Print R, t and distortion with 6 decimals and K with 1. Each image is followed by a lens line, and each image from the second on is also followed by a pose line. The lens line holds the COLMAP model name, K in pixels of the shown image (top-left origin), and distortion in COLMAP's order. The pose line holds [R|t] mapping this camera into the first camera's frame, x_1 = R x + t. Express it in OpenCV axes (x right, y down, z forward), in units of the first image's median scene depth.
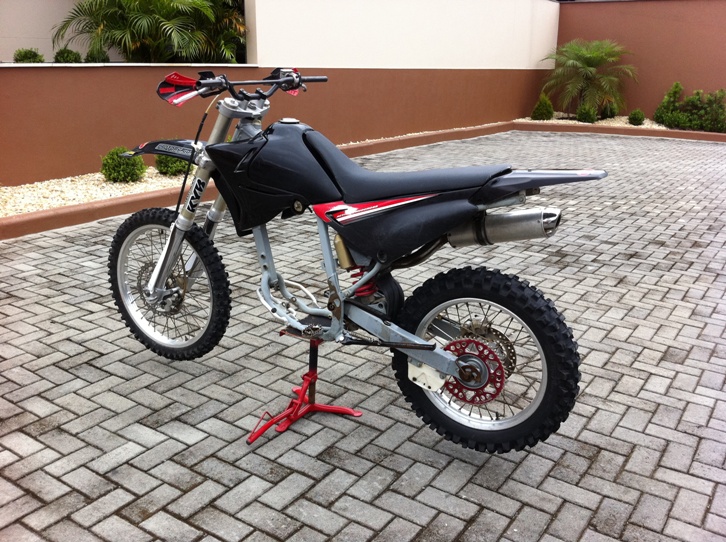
lens RADIAL K [[706.8, 0, 363.0], [0, 706.8, 271.0], [0, 0, 1]] dist [0.001174, -0.023050]
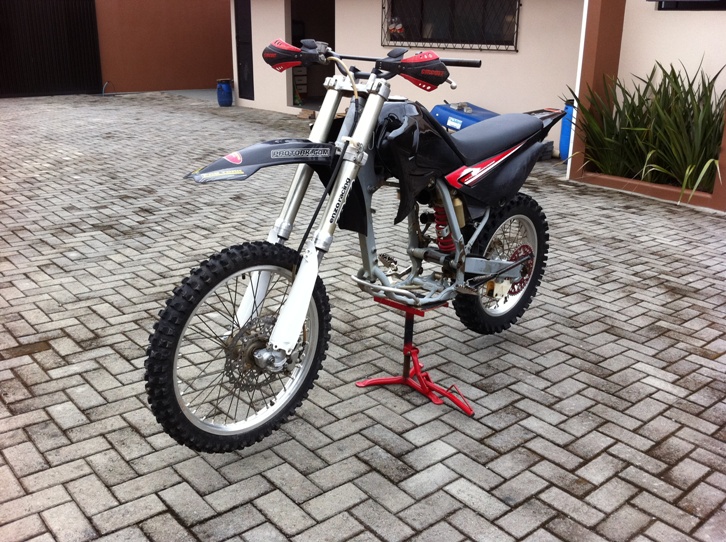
lens RADIAL K [[695.5, 0, 372.7], [0, 695.5, 272.1], [0, 0, 1]] dist [0.083691, -0.223025]
pose [[0.248329, -0.316359, 0.915560, -1.045648], [0.247711, 0.934479, 0.255710, -0.241908], [-0.936468, 0.163295, 0.310424, 0.775625]]
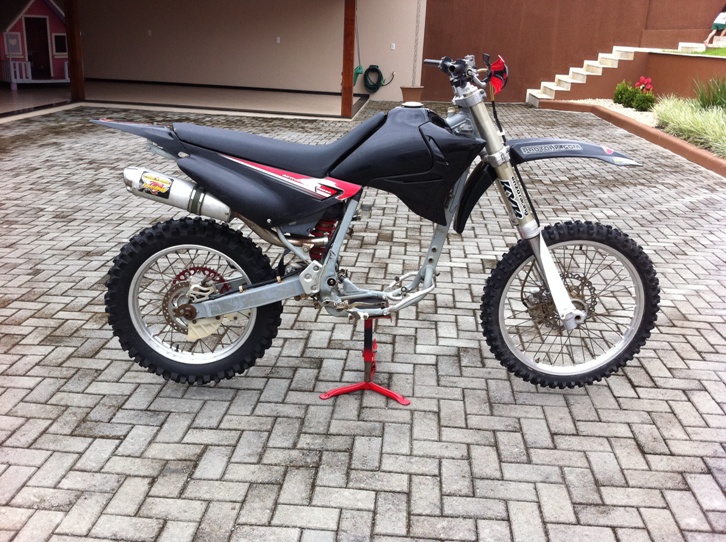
lens RADIAL K [[695.5, 0, 372.7], [0, 695.5, 272.1], [0, 0, 1]] dist [0.083691, -0.223025]
pose [[-0.865560, 0.112187, -0.488078, 0.429868], [-0.193355, 0.824157, 0.532334, -0.523639], [0.461974, 0.555139, -0.691665, 1.762010]]
